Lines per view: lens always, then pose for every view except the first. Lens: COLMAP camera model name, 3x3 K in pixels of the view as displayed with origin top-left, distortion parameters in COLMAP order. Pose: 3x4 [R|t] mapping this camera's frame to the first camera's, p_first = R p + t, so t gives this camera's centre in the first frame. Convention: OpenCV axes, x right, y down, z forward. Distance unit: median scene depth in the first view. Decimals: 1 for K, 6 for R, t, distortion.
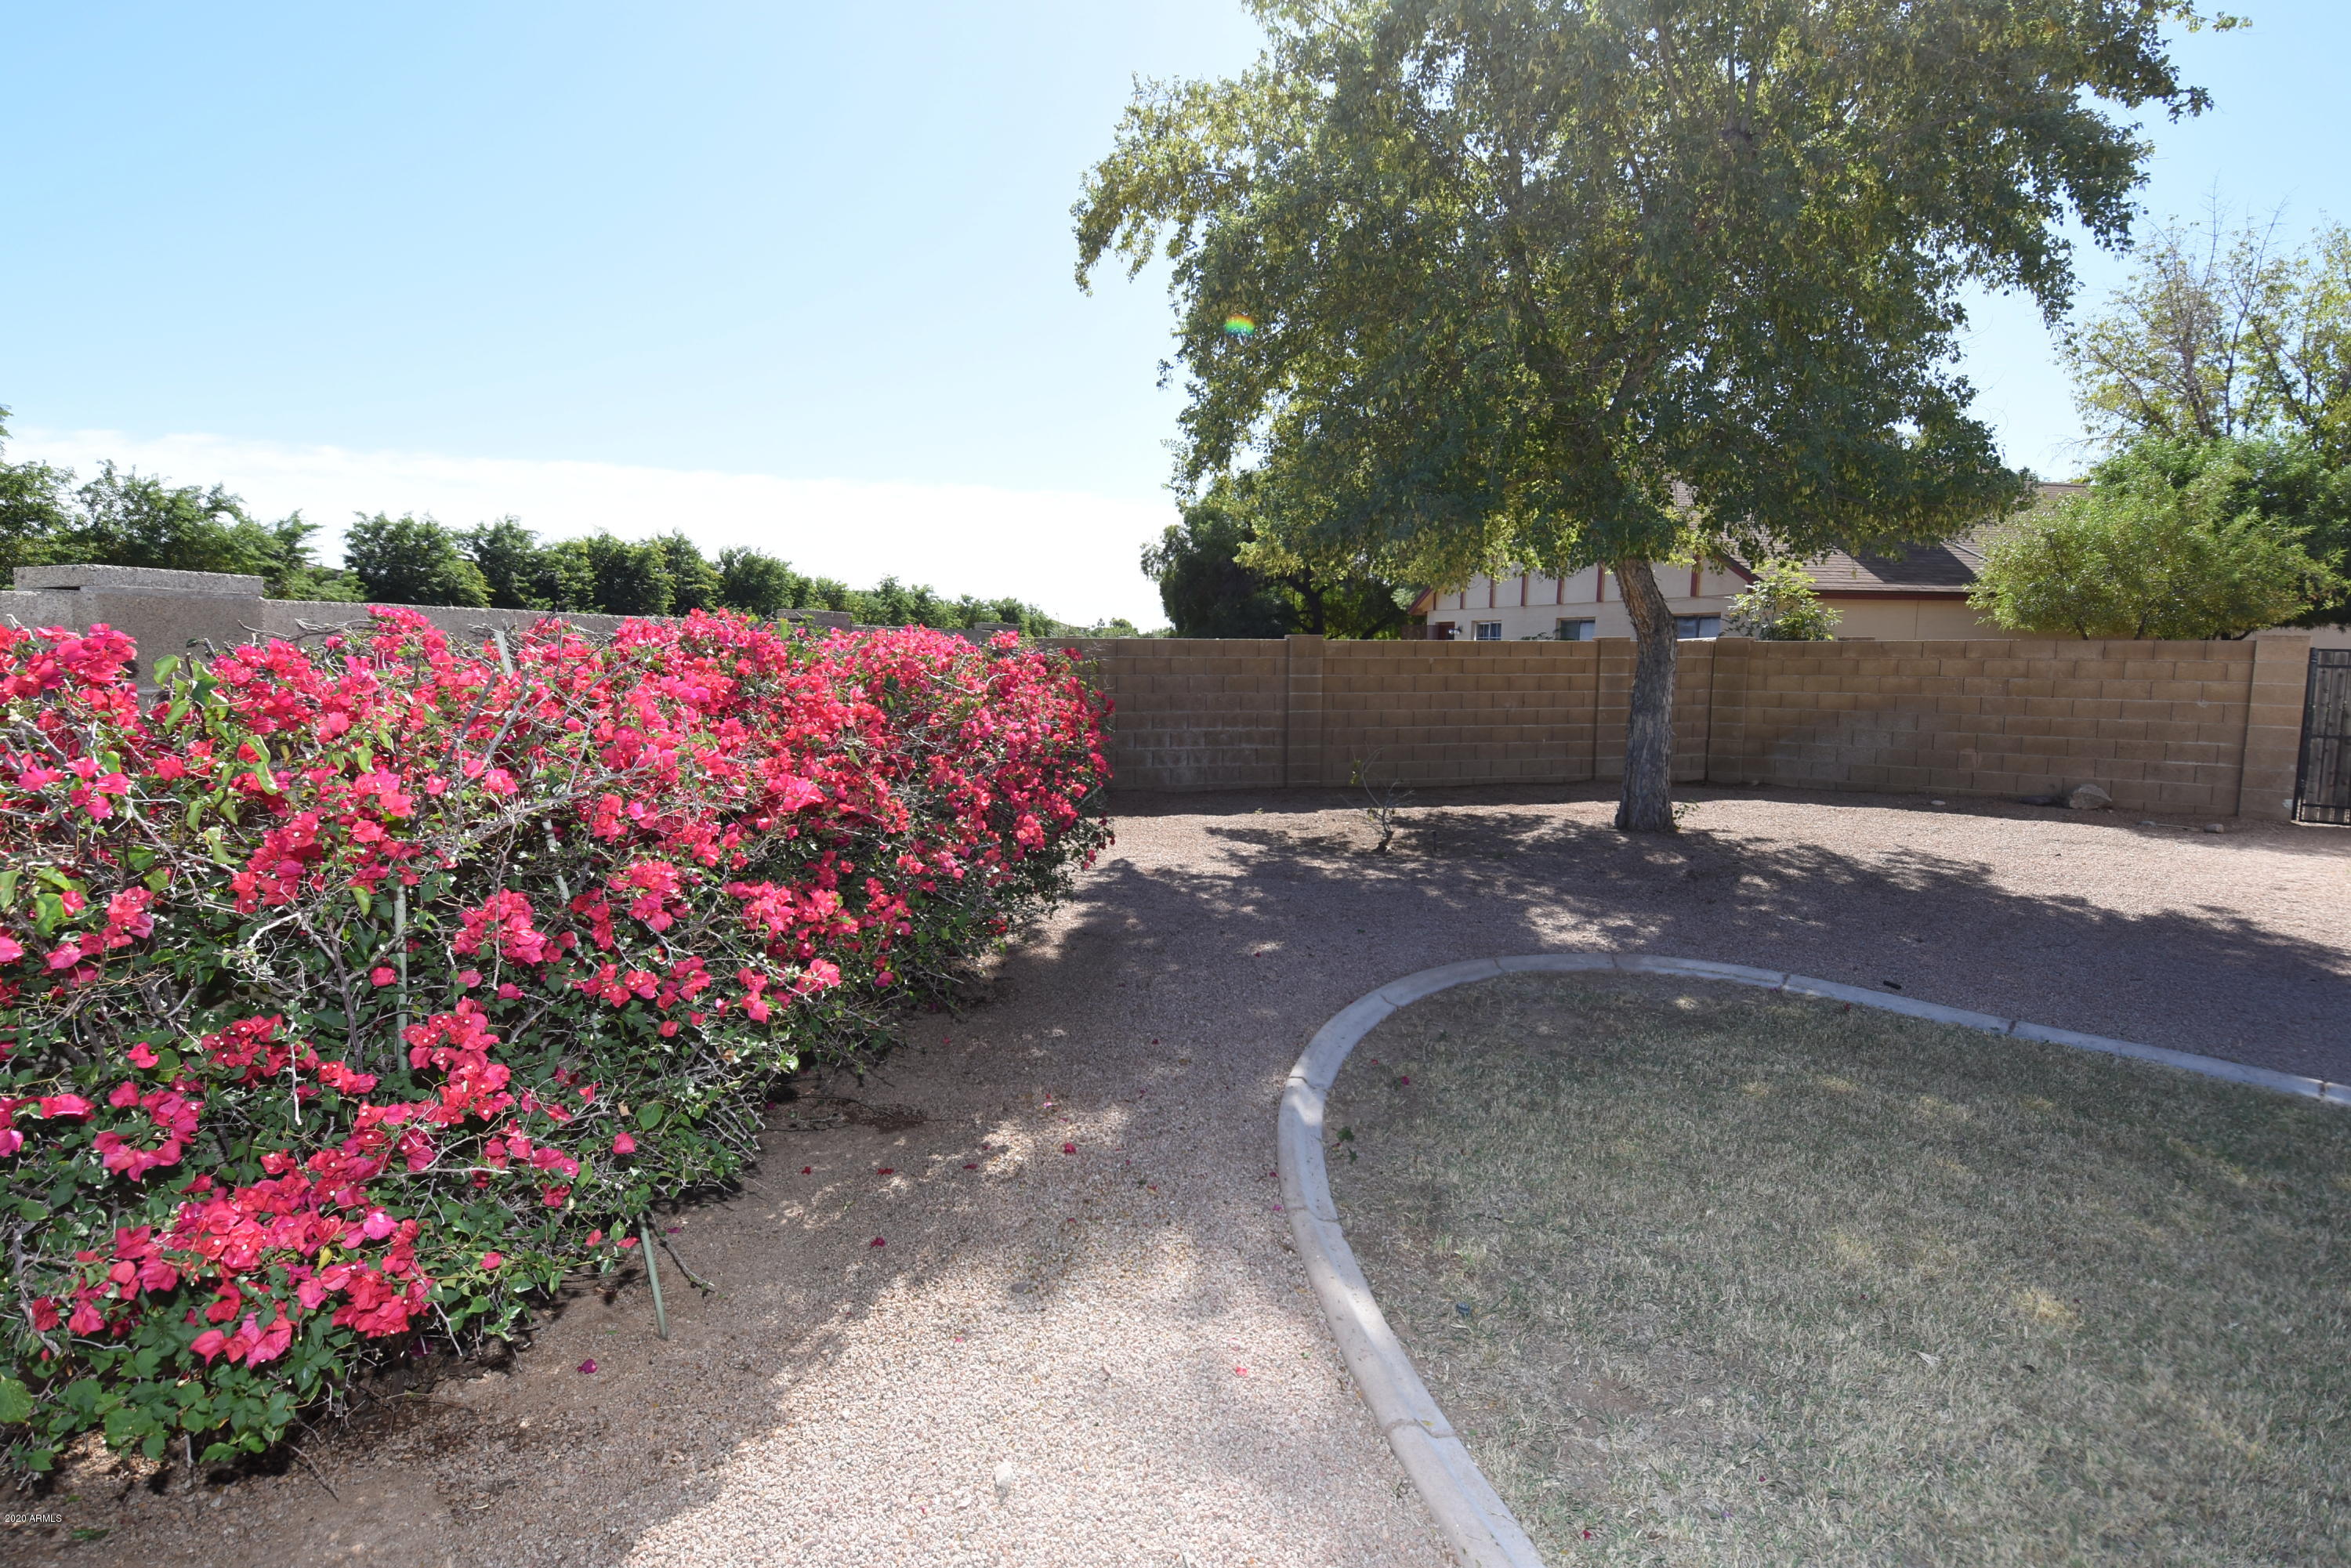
lens RADIAL K [[1213.1, 0, 1176.9], [0, 1213.1, 791.8], [0, 0, 1]] dist [0.053643, -0.056847]
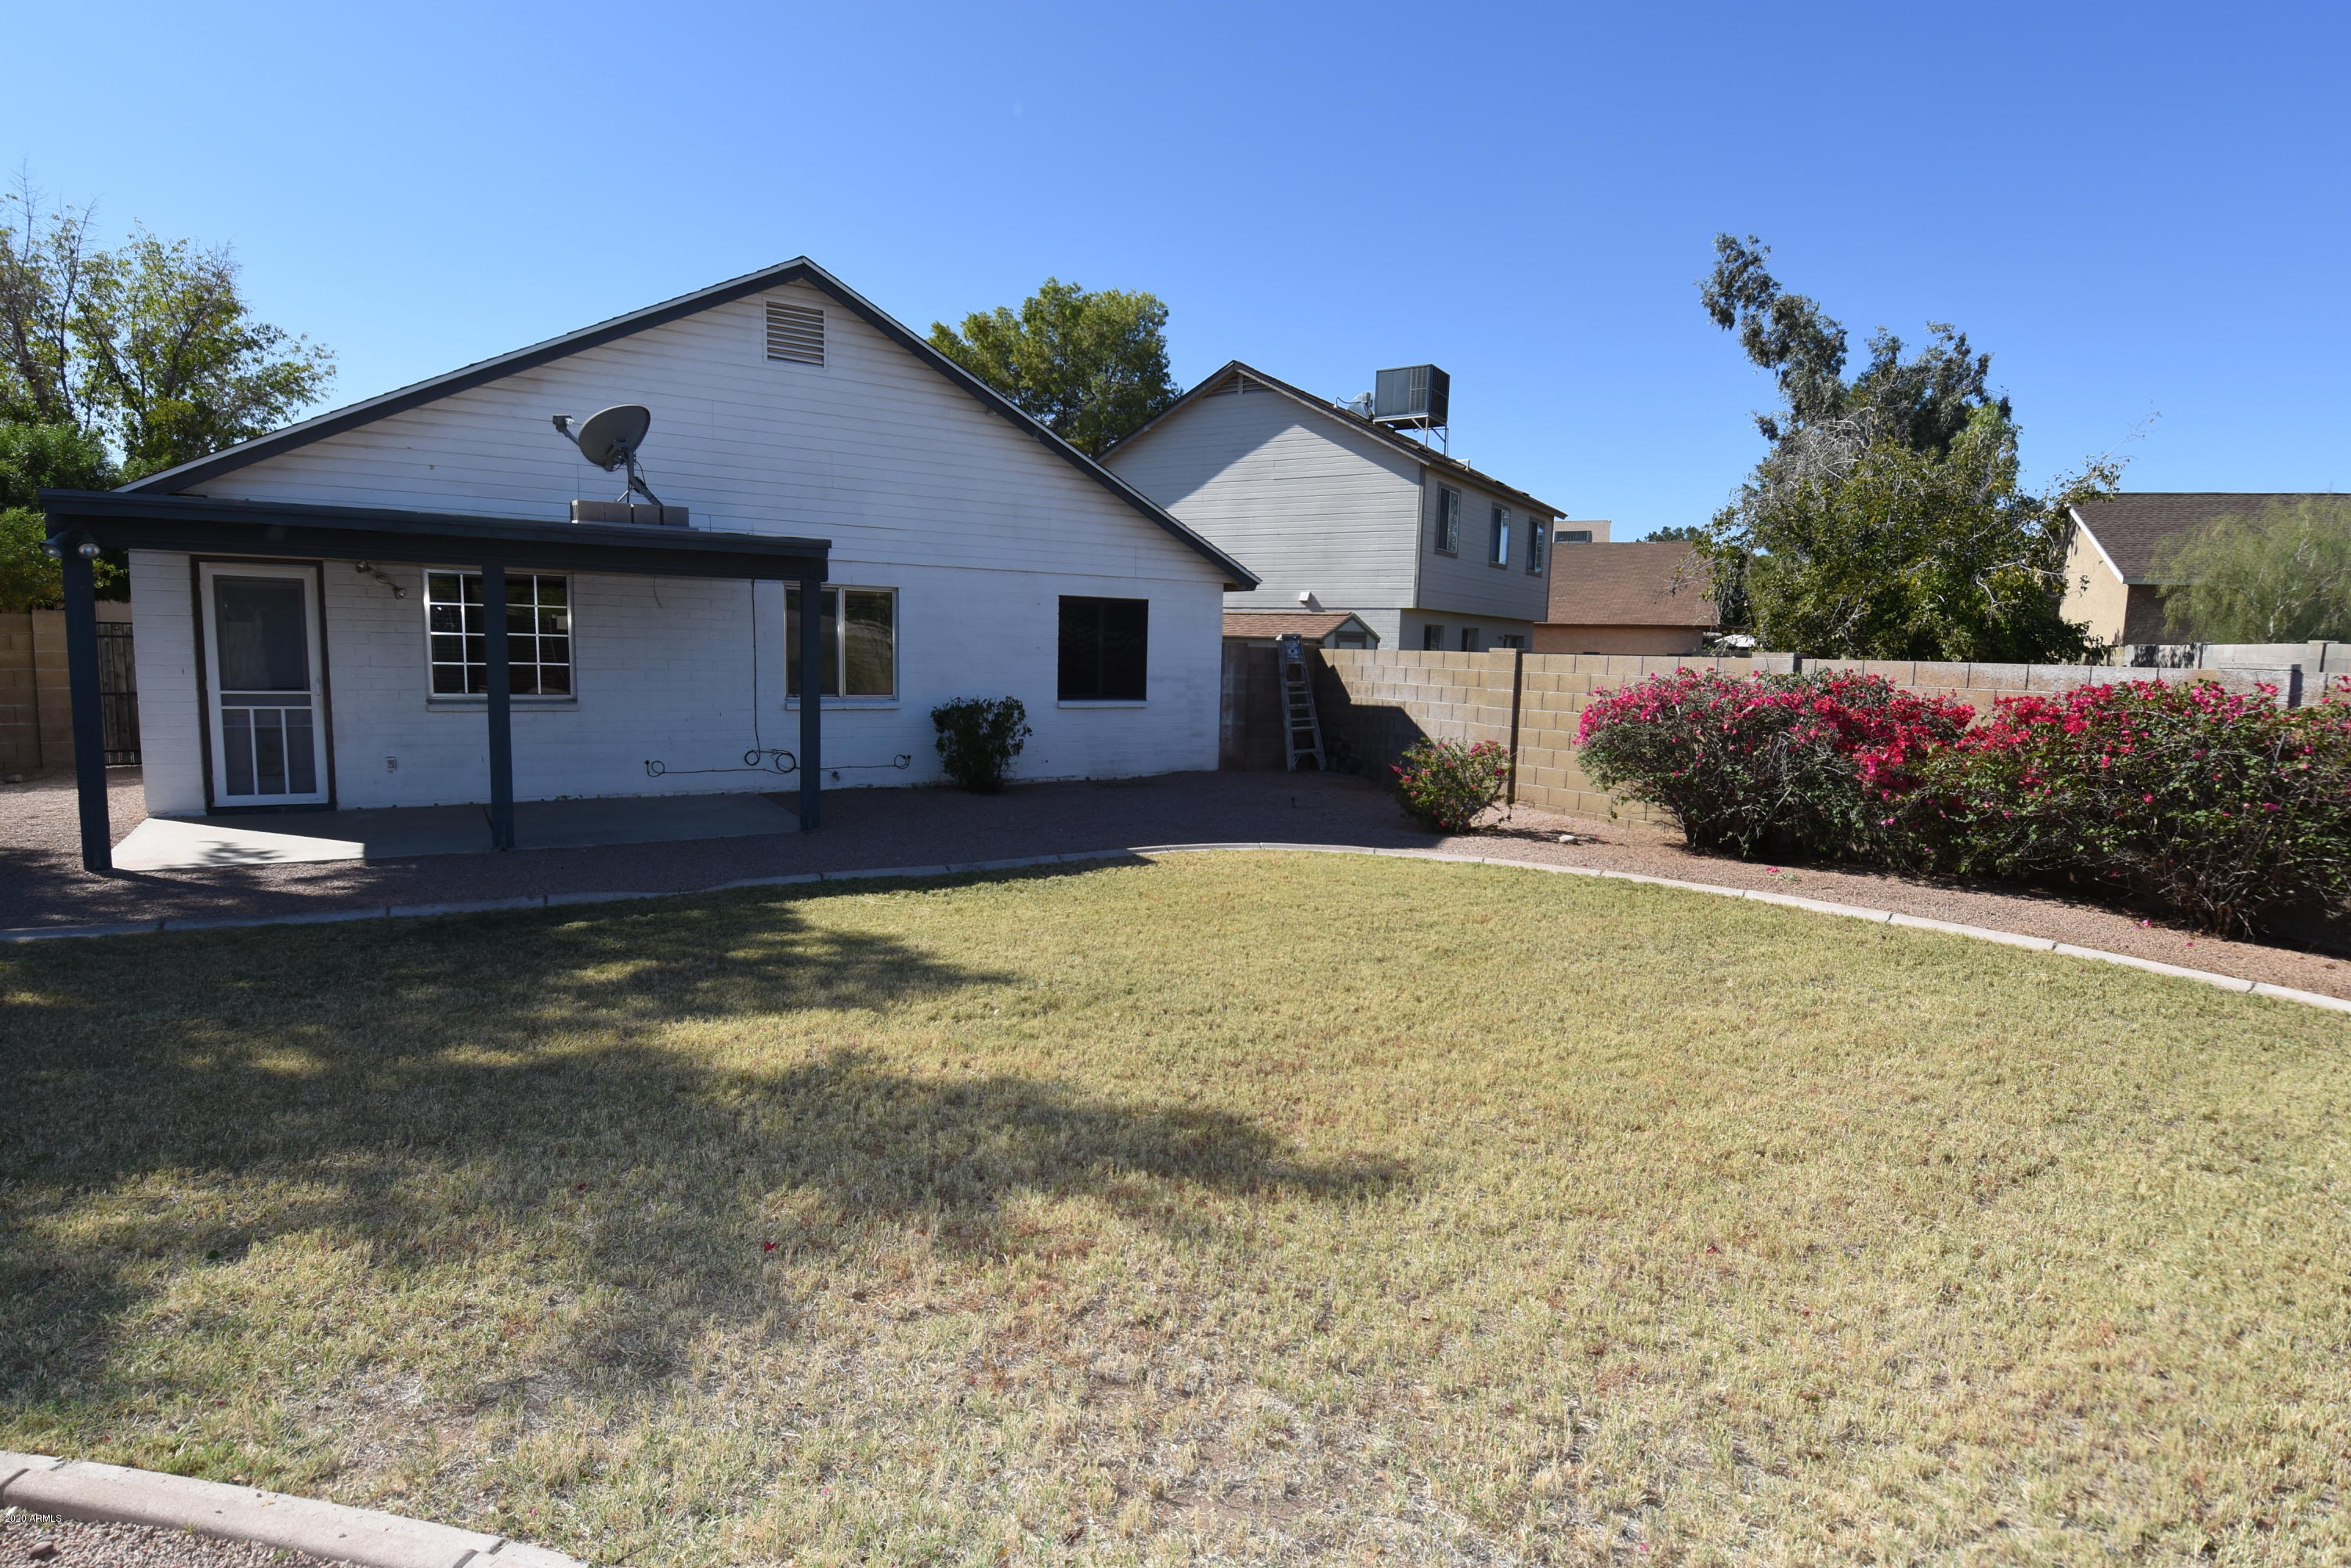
lens RADIAL K [[1213.1, 0, 1176.9], [0, 1213.1, 791.8], [0, 0, 1]] dist [0.053643, -0.056847]
pose [[0.178895, -0.119021, 0.976642, -0.055814], [0.092693, 0.990280, 0.103704, 0.019828], [-0.979492, 0.071975, 0.188189, -0.222360]]
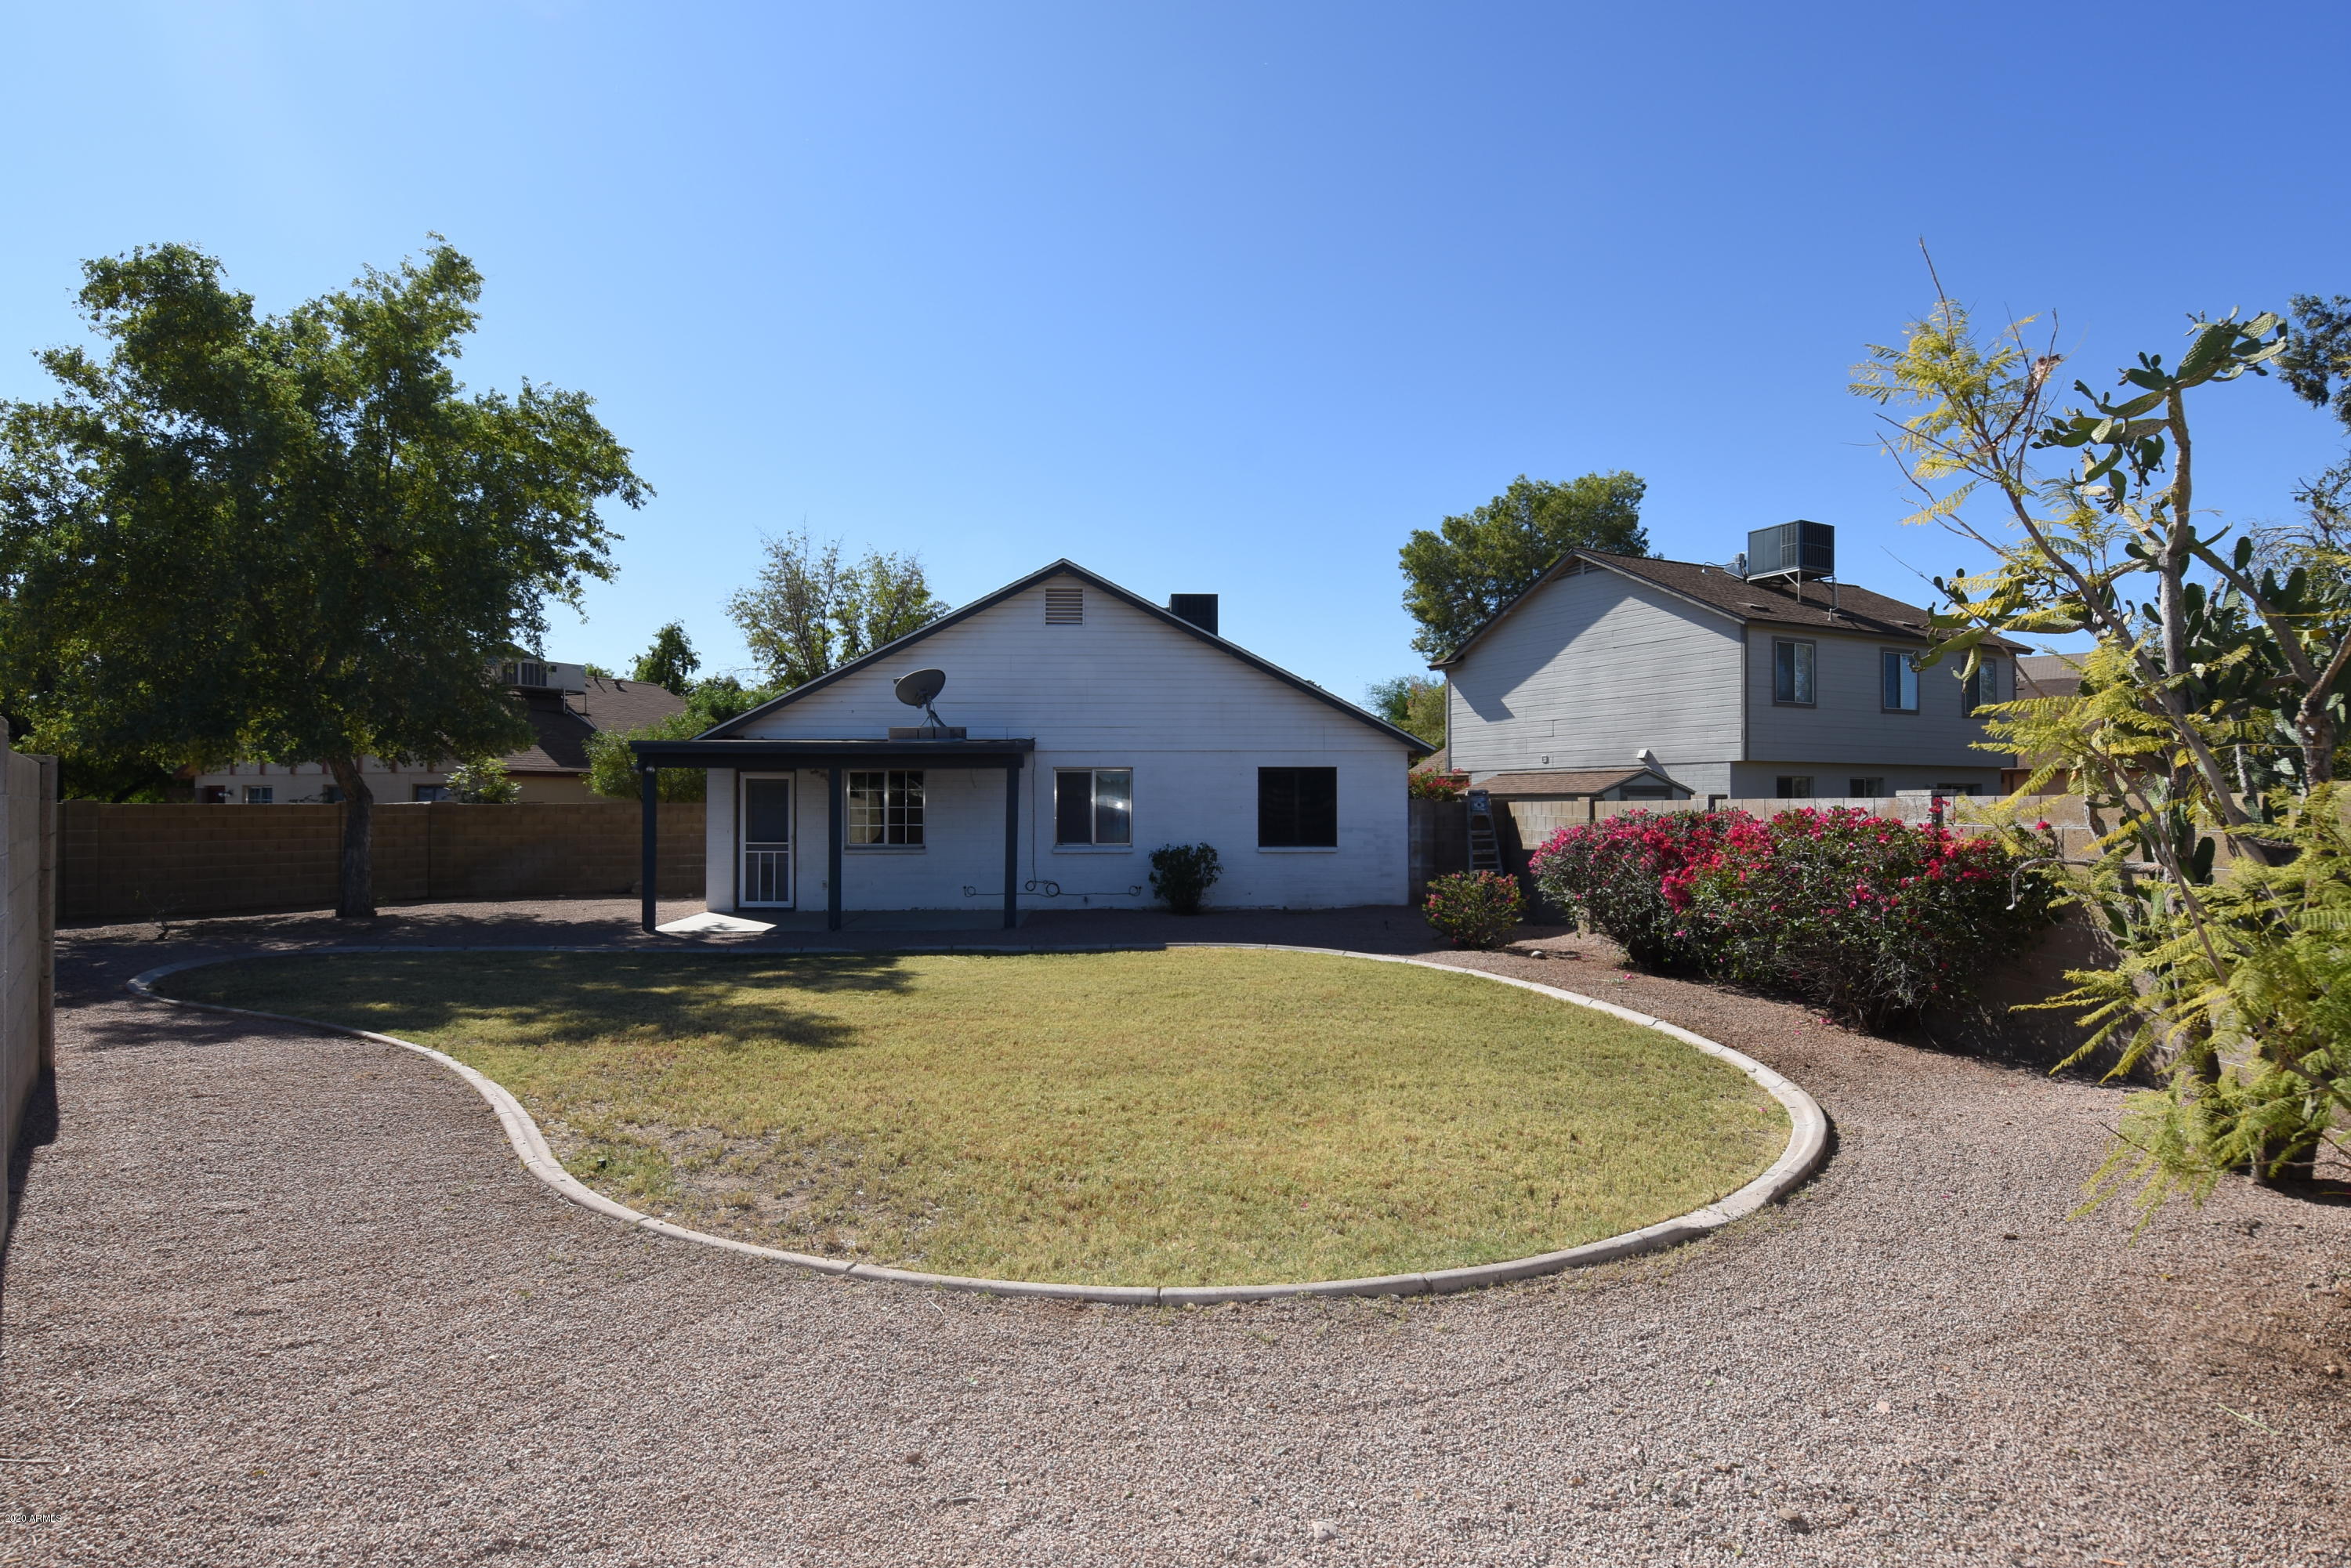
lens RADIAL K [[1213.8, 0, 1175.5], [0, 1213.8, 784.0], [0, 0, 1]] dist [0.056736, -0.063430]
pose [[0.641804, 0.007777, 0.766830, -0.145238], [0.095629, 0.991332, -0.090092, 0.083640], [-0.760883, 0.131153, 0.635497, -0.724151]]
